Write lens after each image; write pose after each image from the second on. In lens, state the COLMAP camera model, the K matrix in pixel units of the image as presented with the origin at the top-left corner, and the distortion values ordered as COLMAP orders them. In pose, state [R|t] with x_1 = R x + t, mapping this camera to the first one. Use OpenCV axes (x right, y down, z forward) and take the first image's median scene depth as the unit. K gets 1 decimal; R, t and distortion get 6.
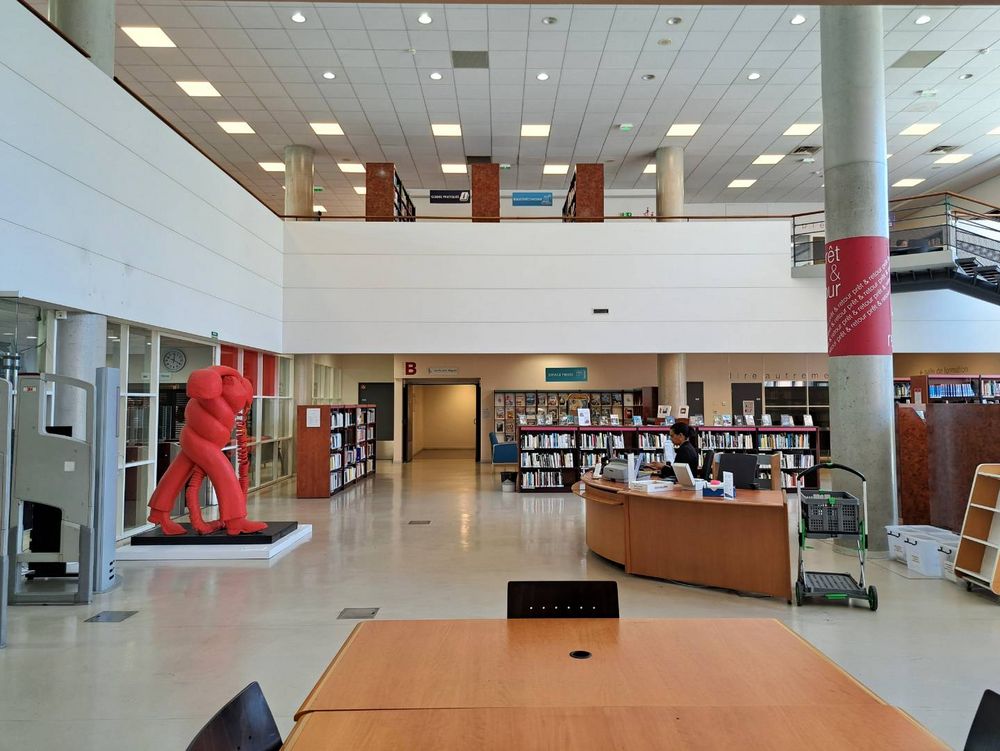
lens RADIAL K [[726.6, 0, 501.5], [0, 726.6, 368.2], [0, 0, 1]] dist [0.099623, -0.124457]
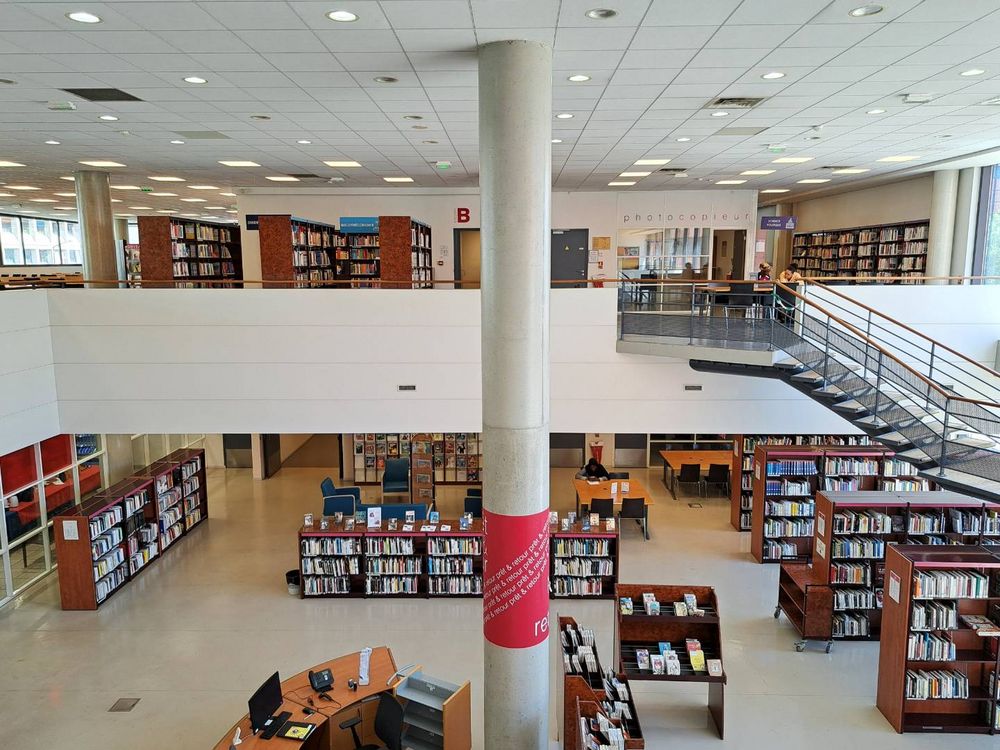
lens RADIAL K [[726.6, 0, 501.5], [0, 726.6, 367.7], [0, 0, 1]] dist [0.099623, -0.124457]
pose [[0.999515, 0.005356, -0.030690, 0.310390], [0.000867, 0.979951, 0.199237, -0.313036], [0.031142, -0.199167, 0.979471, 0.129587]]
